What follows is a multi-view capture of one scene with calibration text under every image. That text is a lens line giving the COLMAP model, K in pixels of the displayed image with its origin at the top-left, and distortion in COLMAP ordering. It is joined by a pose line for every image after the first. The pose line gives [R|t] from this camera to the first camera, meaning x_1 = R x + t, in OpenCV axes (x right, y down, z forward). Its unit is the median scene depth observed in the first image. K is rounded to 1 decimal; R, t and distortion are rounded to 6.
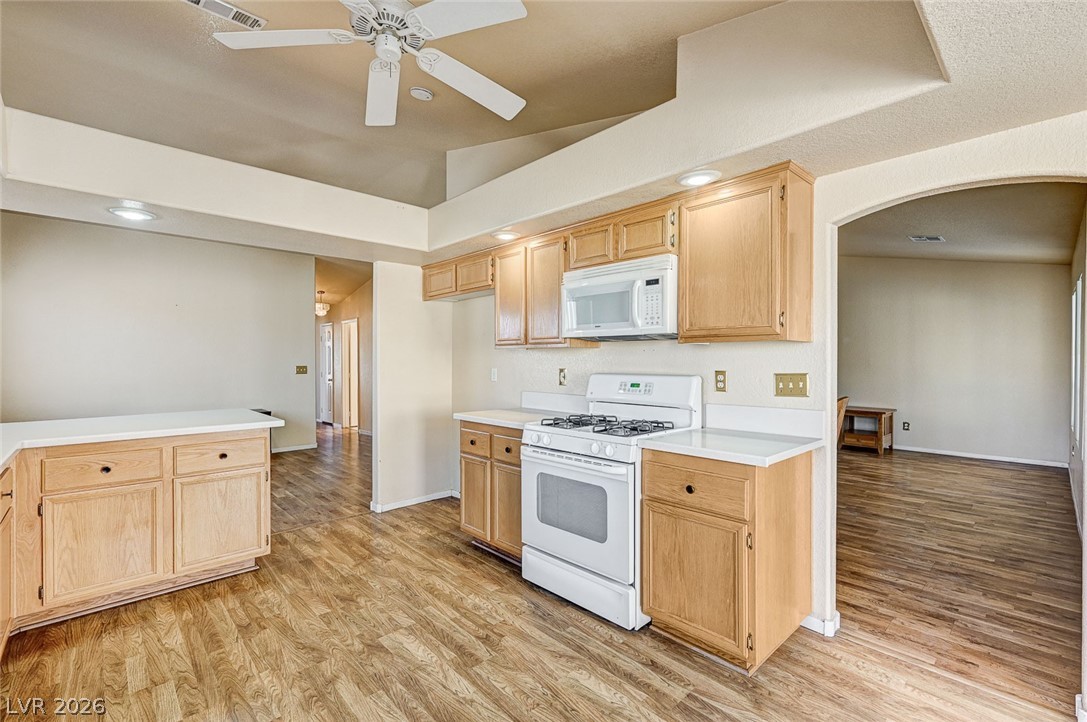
lens RADIAL K [[480.0, 0, 549.5], [0, 480.0, 362.7], [0, 0, 1]] dist [0.001921, 0.000318]
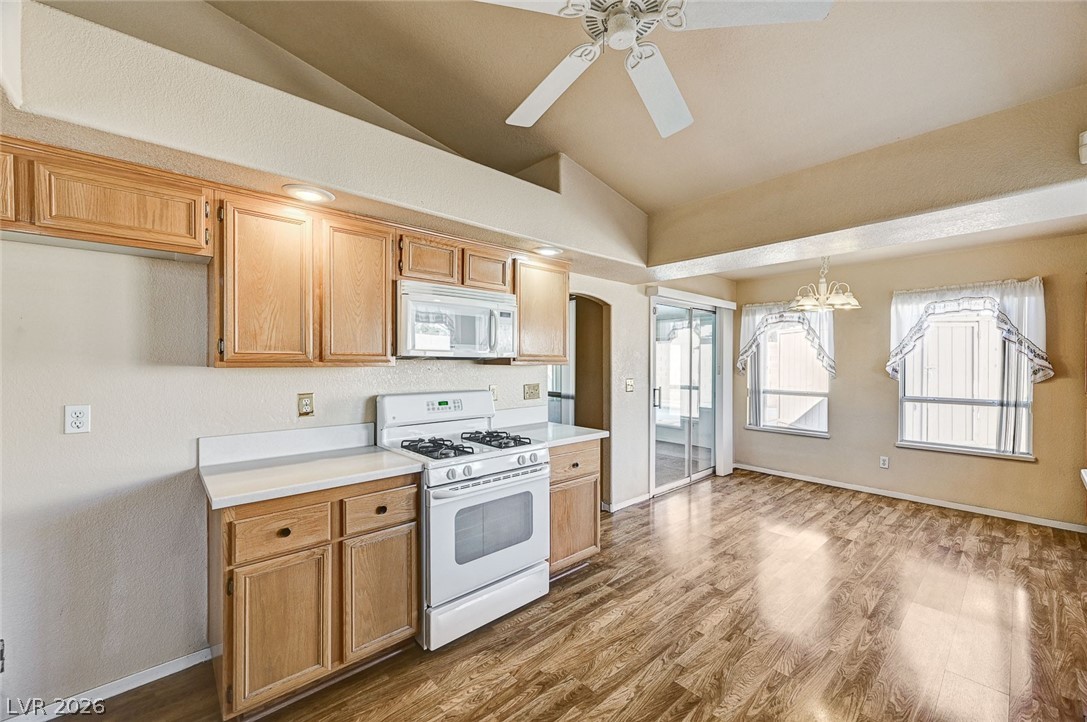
lens RADIAL K [[426.7, 0, 551.5], [0, 426.7, 362.9], [0, 0, 1]] dist [-0.000108, 0.005996]
pose [[0.025561, -0.003430, 0.999667, -0.917857], [0.003084, 0.999990, 0.003352, -0.053338], [-0.999669, 0.002997, 0.025571, 0.916870]]
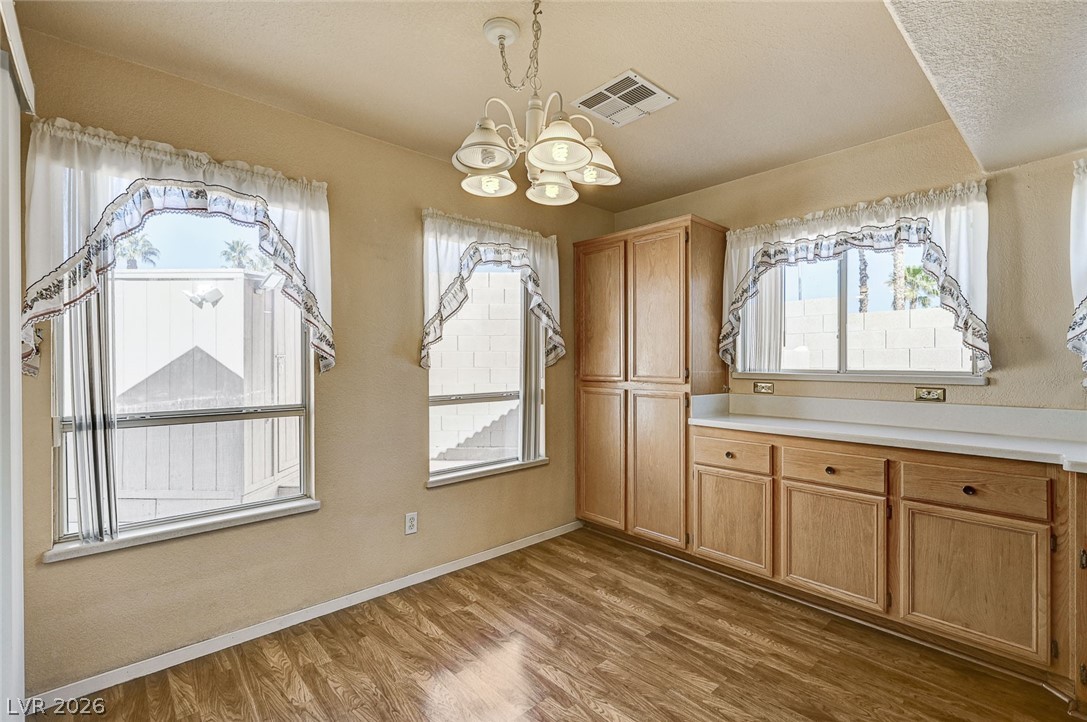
lens RADIAL K [[488.5, 0, 549.5], [0, 488.5, 361.9], [0, 0, 1]] dist [0.001123, 0.000177]
pose [[-0.999679, 0.002843, 0.025187, 0.701232], [0.003057, 0.999960, 0.008453, 0.007322], [-0.025162, 0.008527, -0.999647, 0.636261]]
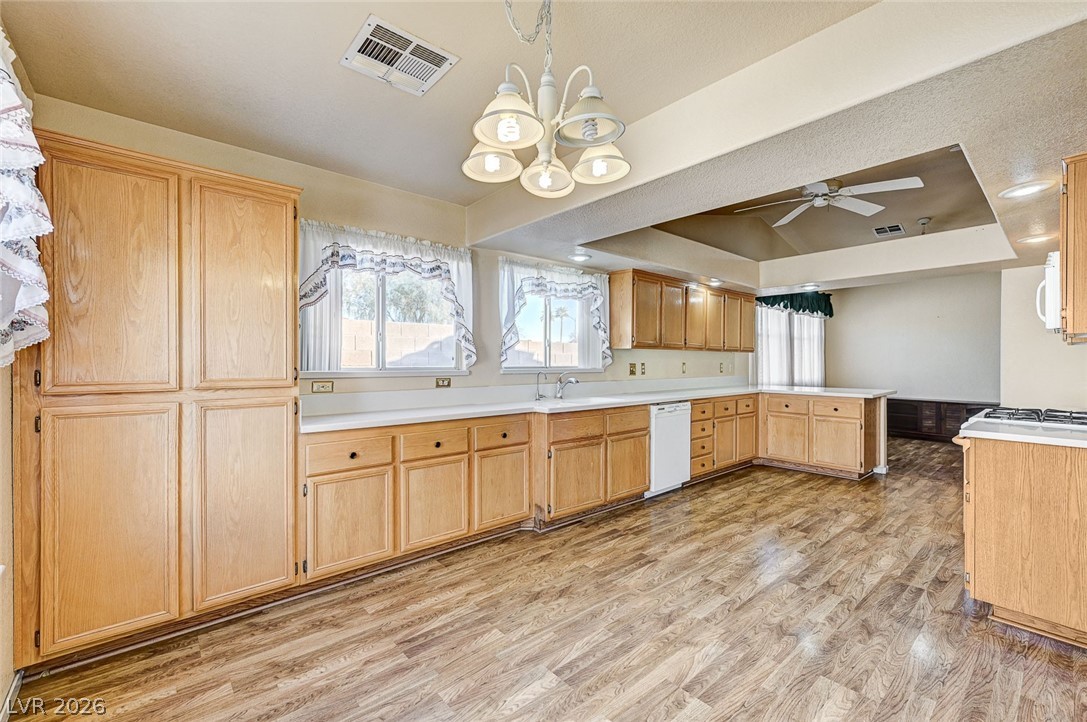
lens RADIAL K [[460.7, 0, 543.5], [0, 460.7, 361.0], [0, 0, 1]] dist [0.002615, 0.000314]
pose [[-0.047470, 0.002104, -0.998870, 1.364915], [-0.007833, 0.999966, 0.002479, 0.013699], [0.998842, 0.007942, -0.047452, -0.051413]]
